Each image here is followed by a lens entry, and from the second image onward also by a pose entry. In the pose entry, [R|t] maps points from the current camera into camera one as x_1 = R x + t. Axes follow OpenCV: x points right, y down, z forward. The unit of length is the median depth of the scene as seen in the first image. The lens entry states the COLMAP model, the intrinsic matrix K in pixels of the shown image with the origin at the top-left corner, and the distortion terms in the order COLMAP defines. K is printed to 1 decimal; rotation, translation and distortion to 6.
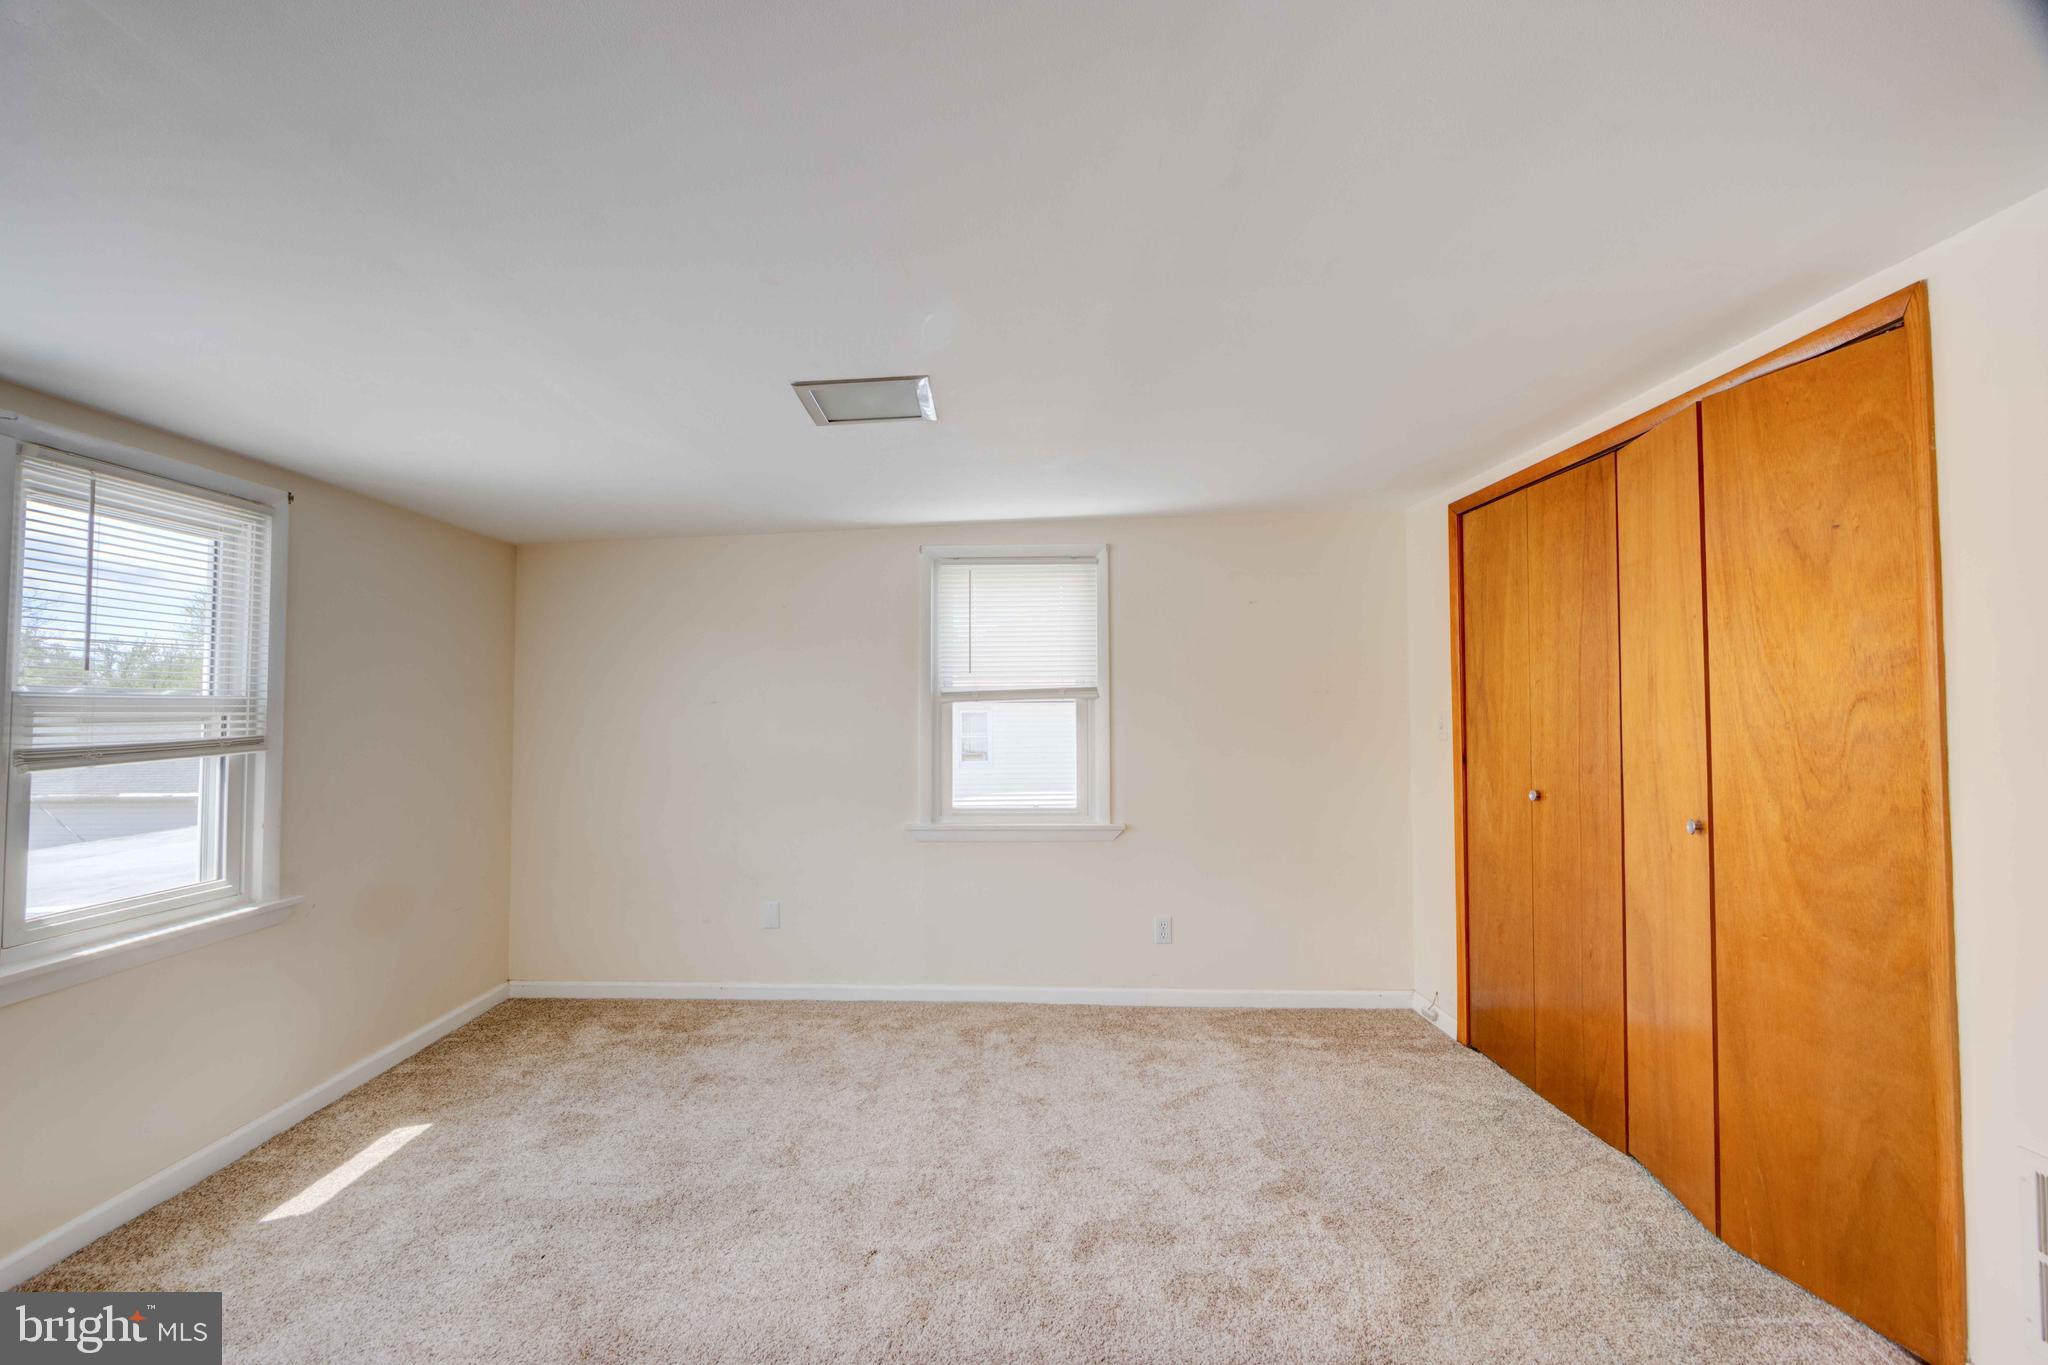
lens RADIAL K [[941.0, 0, 992.9], [0, 941.0, 677.5], [0, 0, 1]] dist [-0.015580, 0.003107]
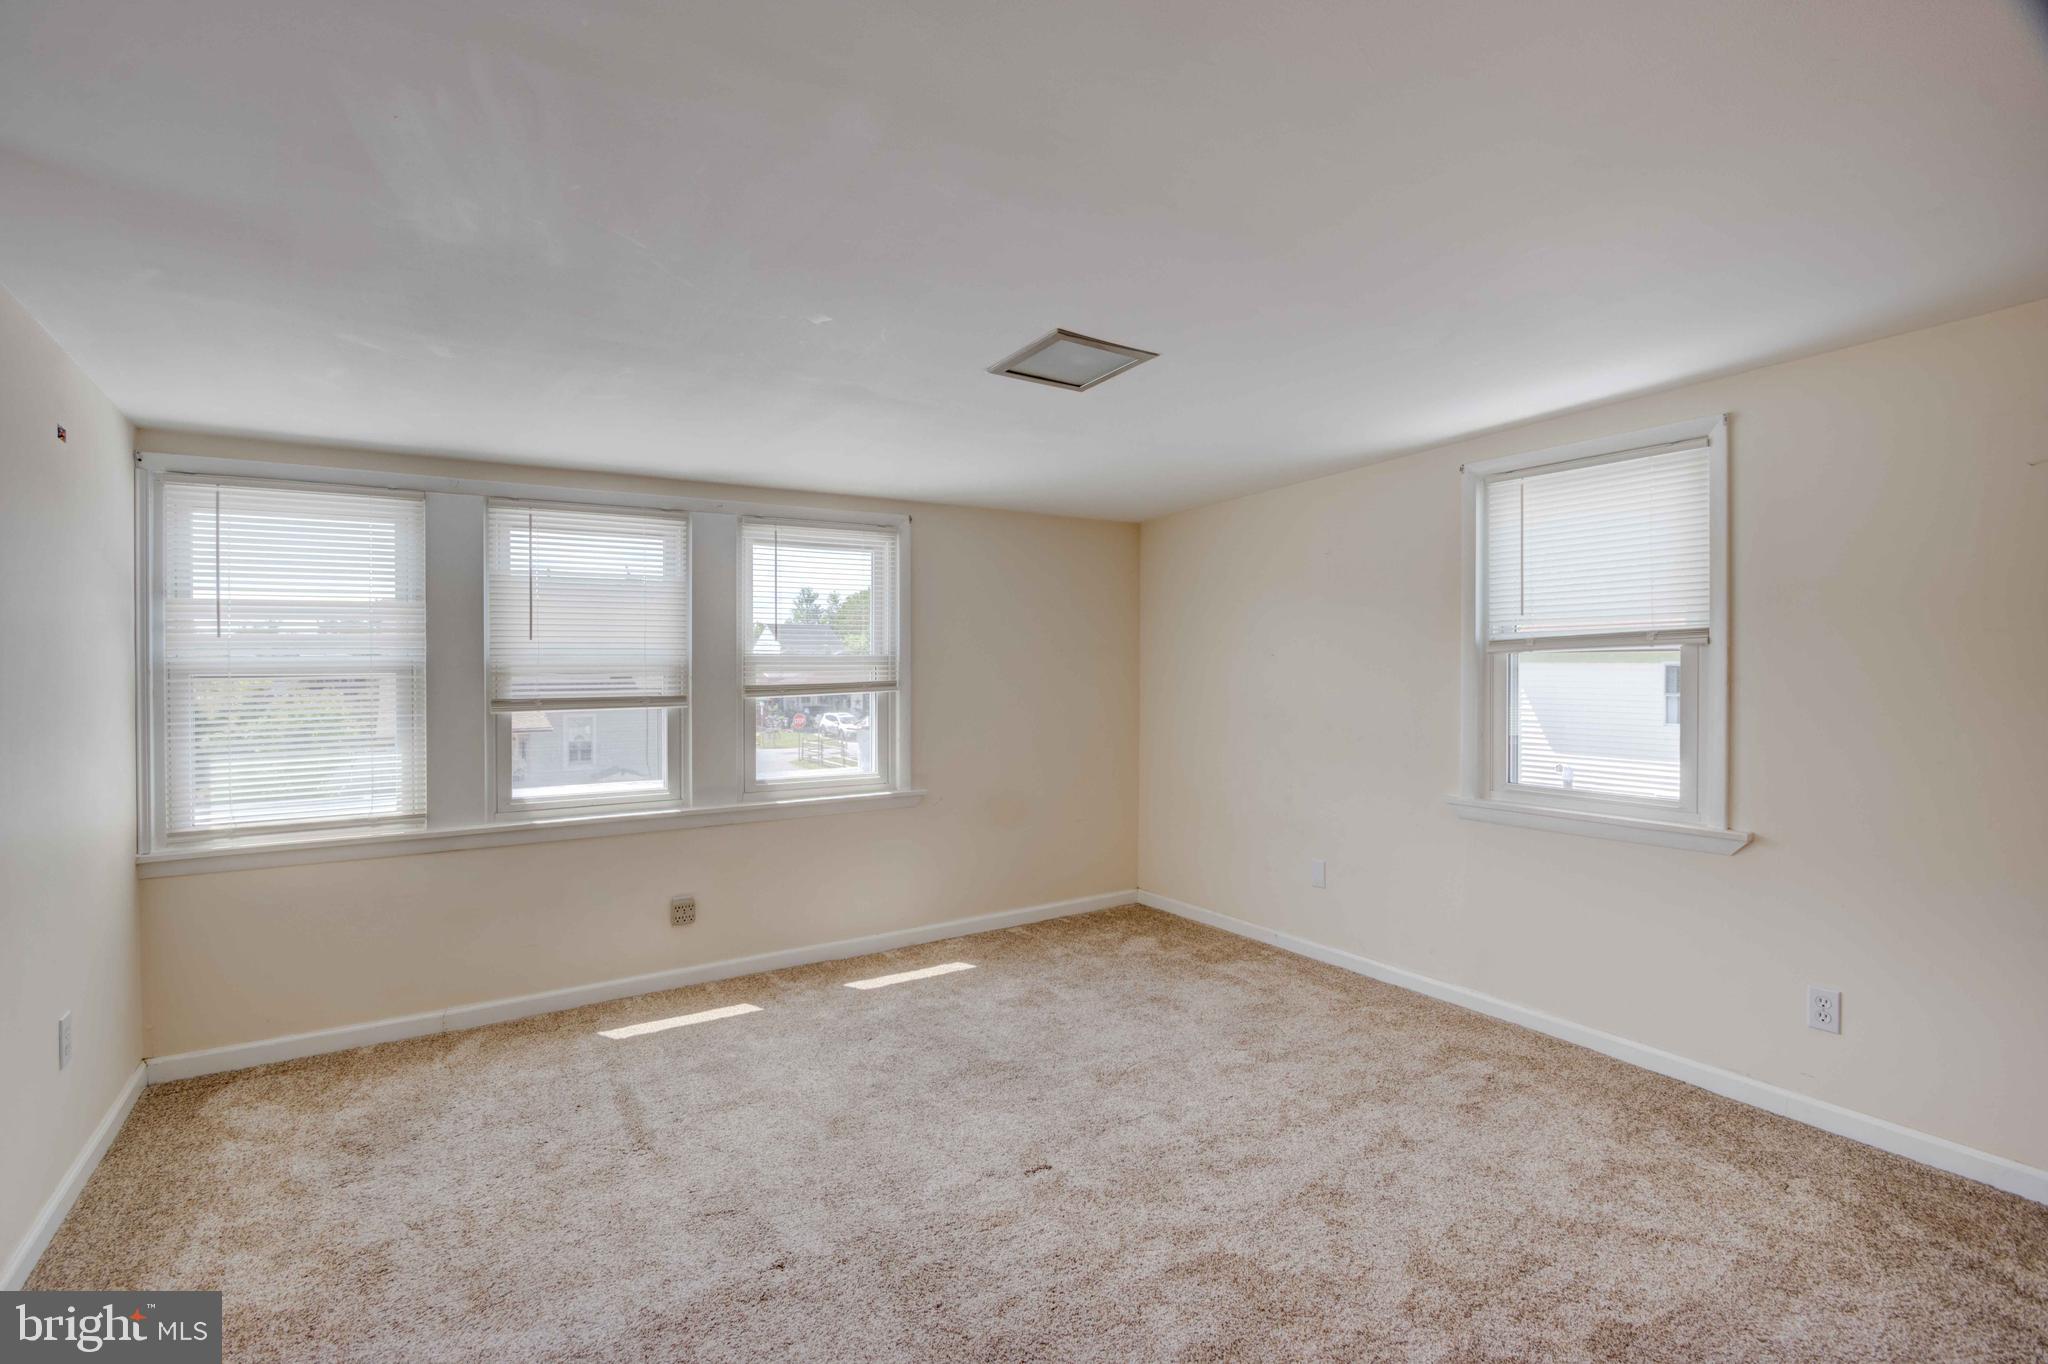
lens RADIAL K [[941.0, 0, 1026.3], [0, 941.0, 666.9], [0, 0, 1]] dist [-0.015580, 0.003107]
pose [[0.559119, 0.000795, -0.829087, 0.487991], [0.029541, 0.999345, 0.020880, 0.012023], [0.828561, -0.036166, 0.558729, 0.261703]]
